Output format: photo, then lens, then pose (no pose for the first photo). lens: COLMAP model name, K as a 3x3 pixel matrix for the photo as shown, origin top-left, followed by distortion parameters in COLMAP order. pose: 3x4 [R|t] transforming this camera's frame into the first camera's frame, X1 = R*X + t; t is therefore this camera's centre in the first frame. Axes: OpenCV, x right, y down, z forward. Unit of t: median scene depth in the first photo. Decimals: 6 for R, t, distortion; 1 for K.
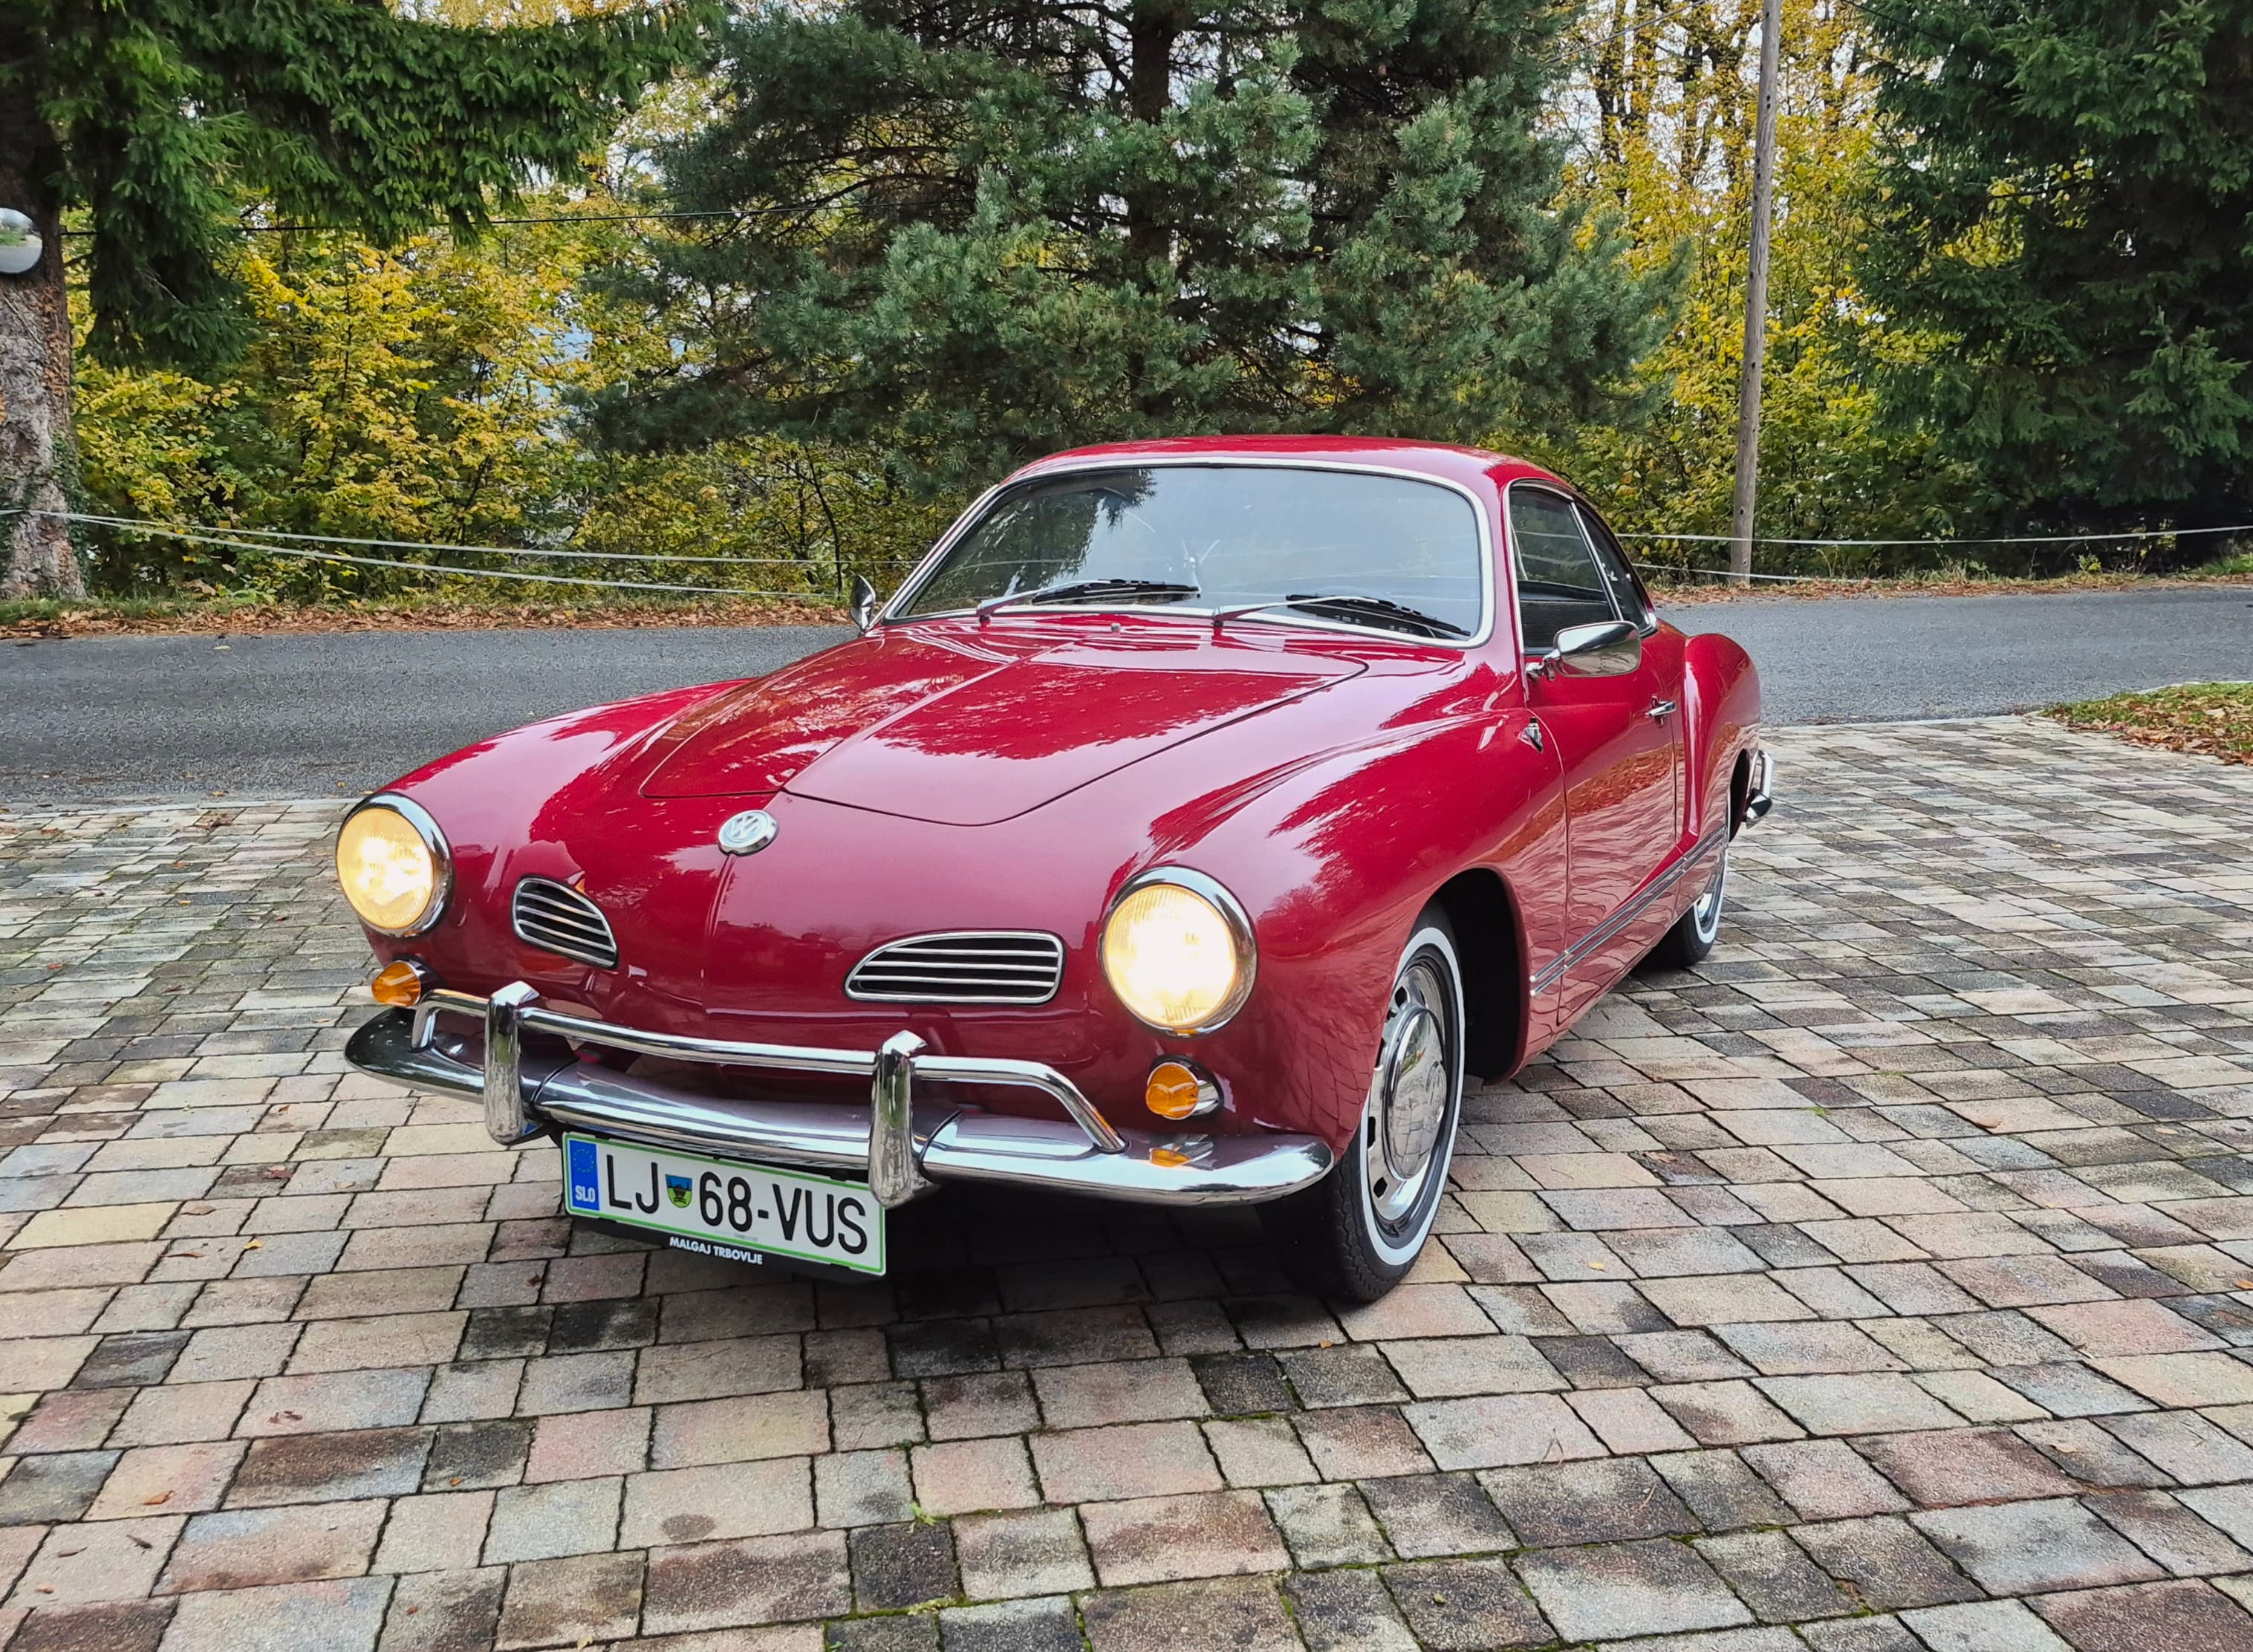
lens RADIAL K [[2079.6, 0, 1172.0], [0, 2079.6, 853.8], [0, 0, 1]] dist [0.123090, -0.184520]
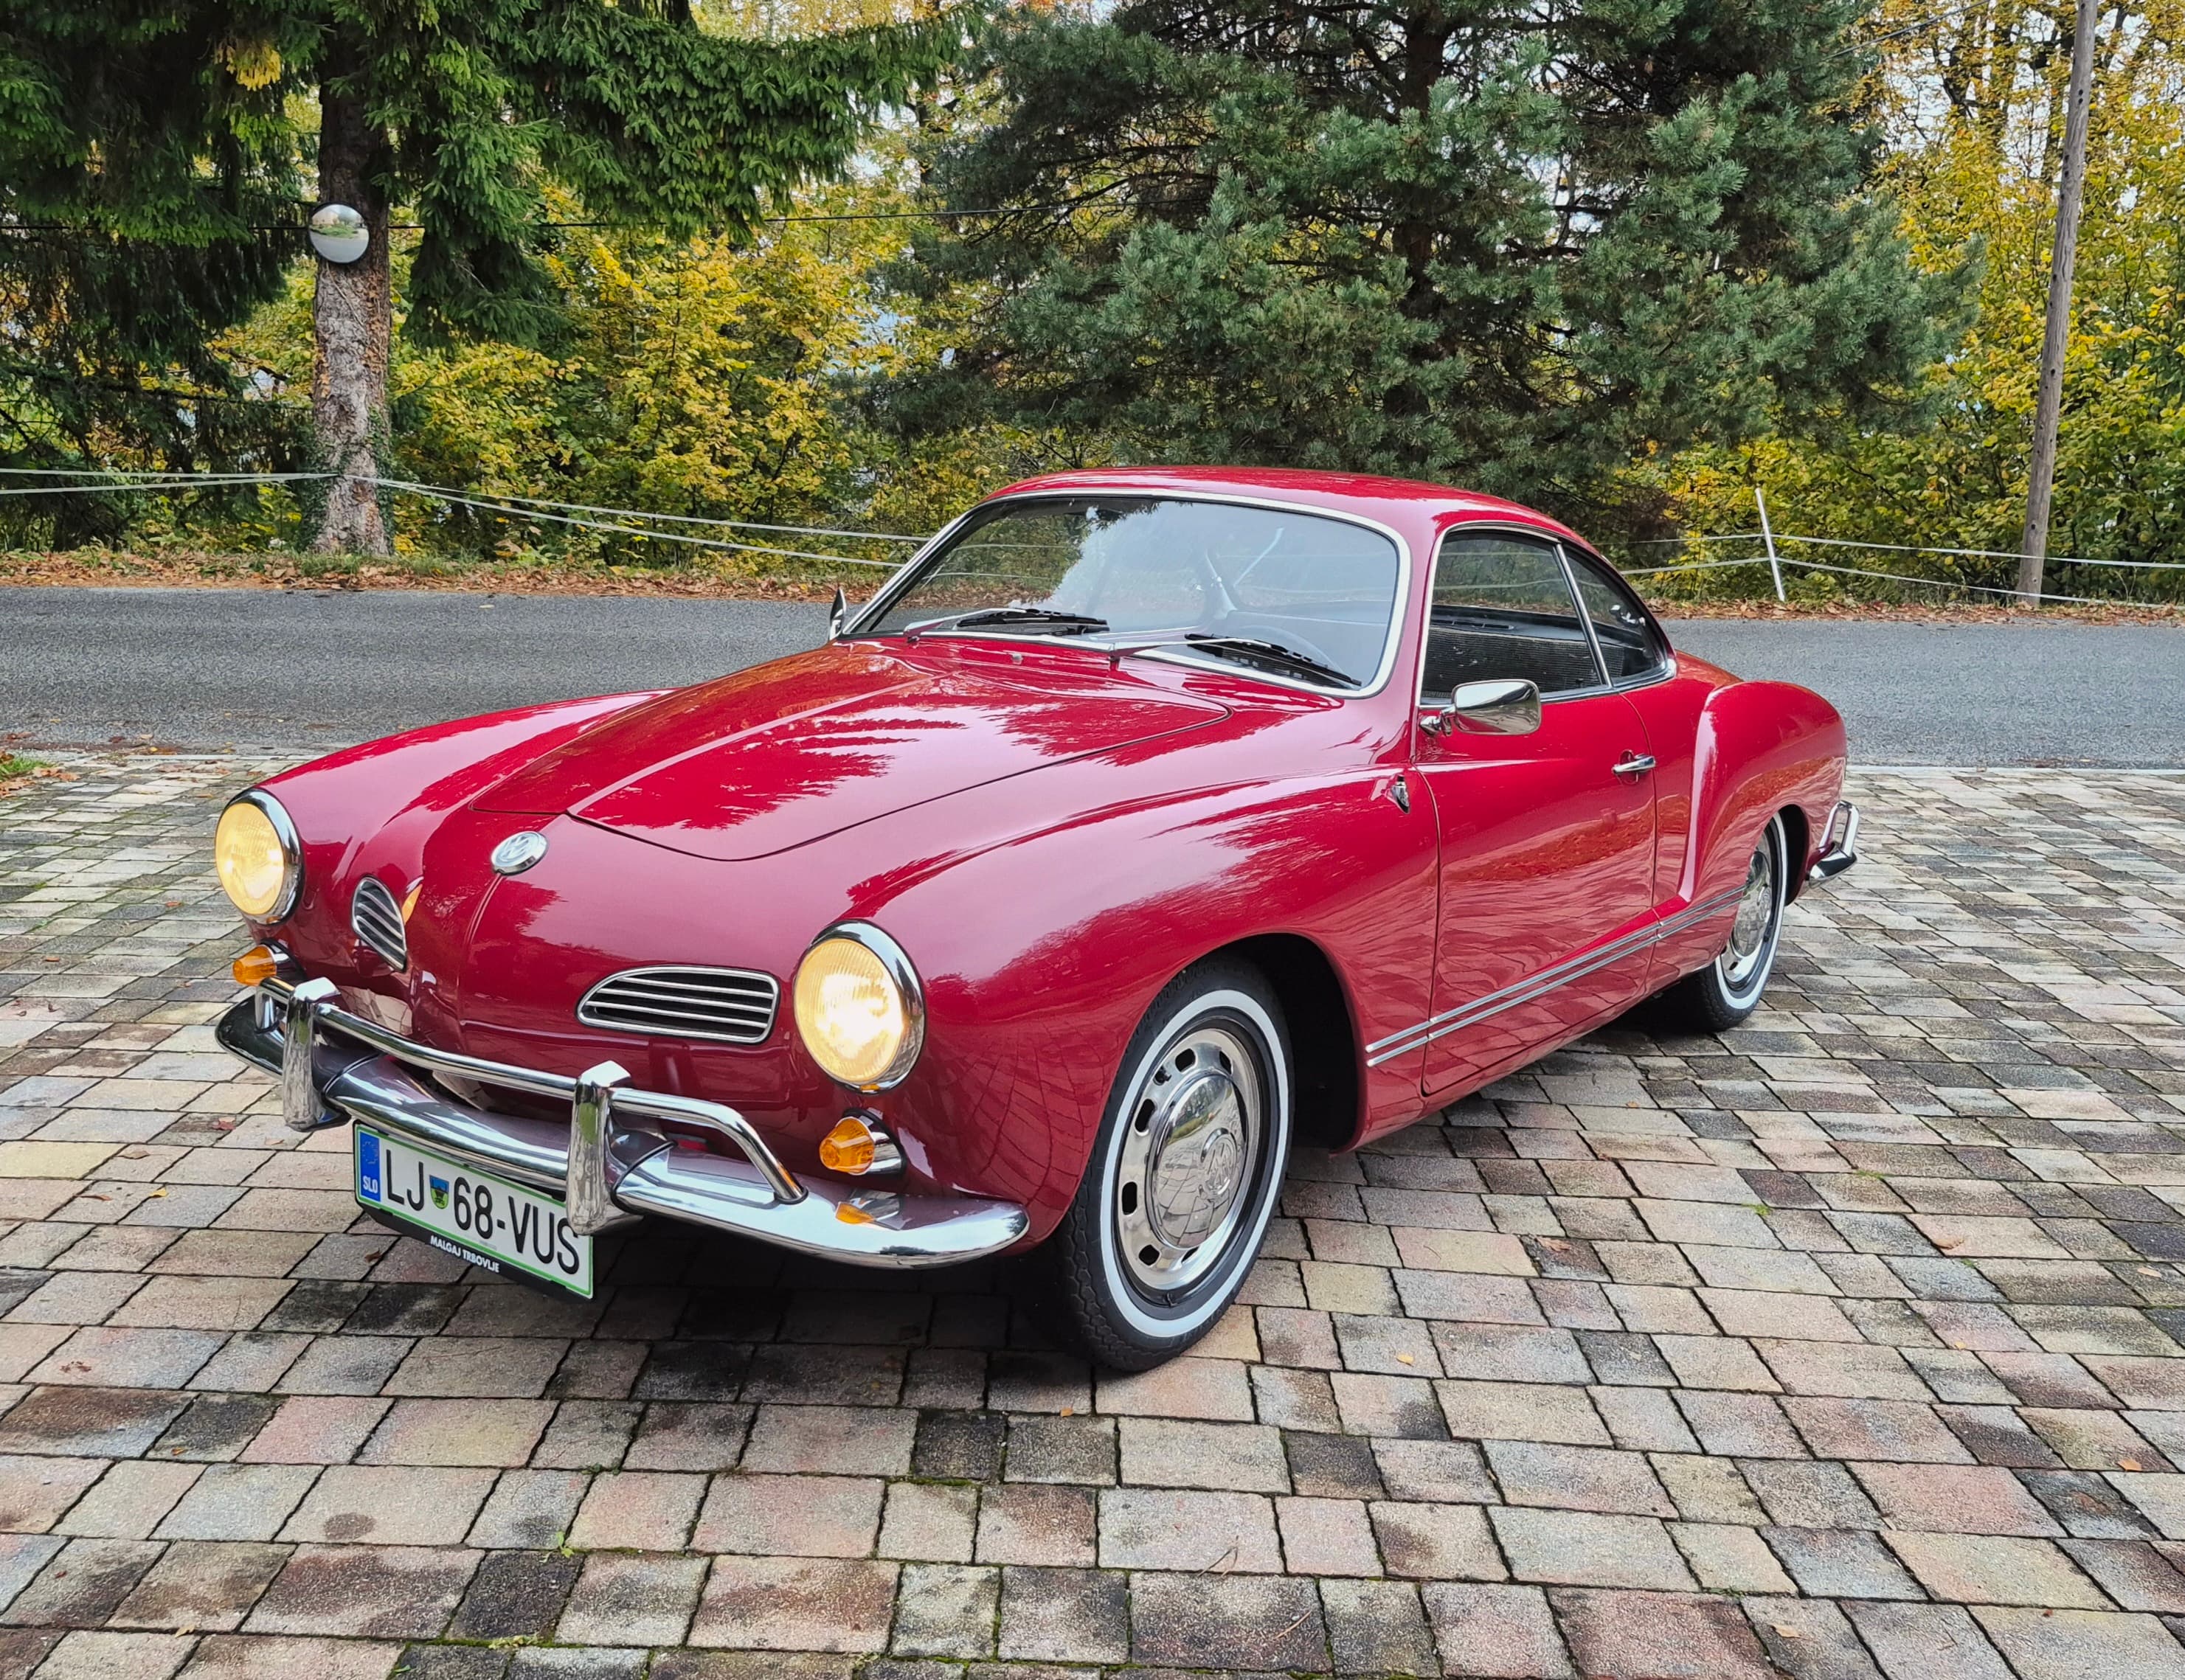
lens RADIAL K [[2065.9, 0, 1085.6], [0, 2065.9, 754.5], [0, 0, 1]] dist [0.115114, -0.172367]
pose [[0.978179, 0.059290, -0.199124, 0.145699], [-0.065859, 0.997476, -0.026528, -0.026474], [0.197049, 0.039064, 0.979615, 0.020620]]
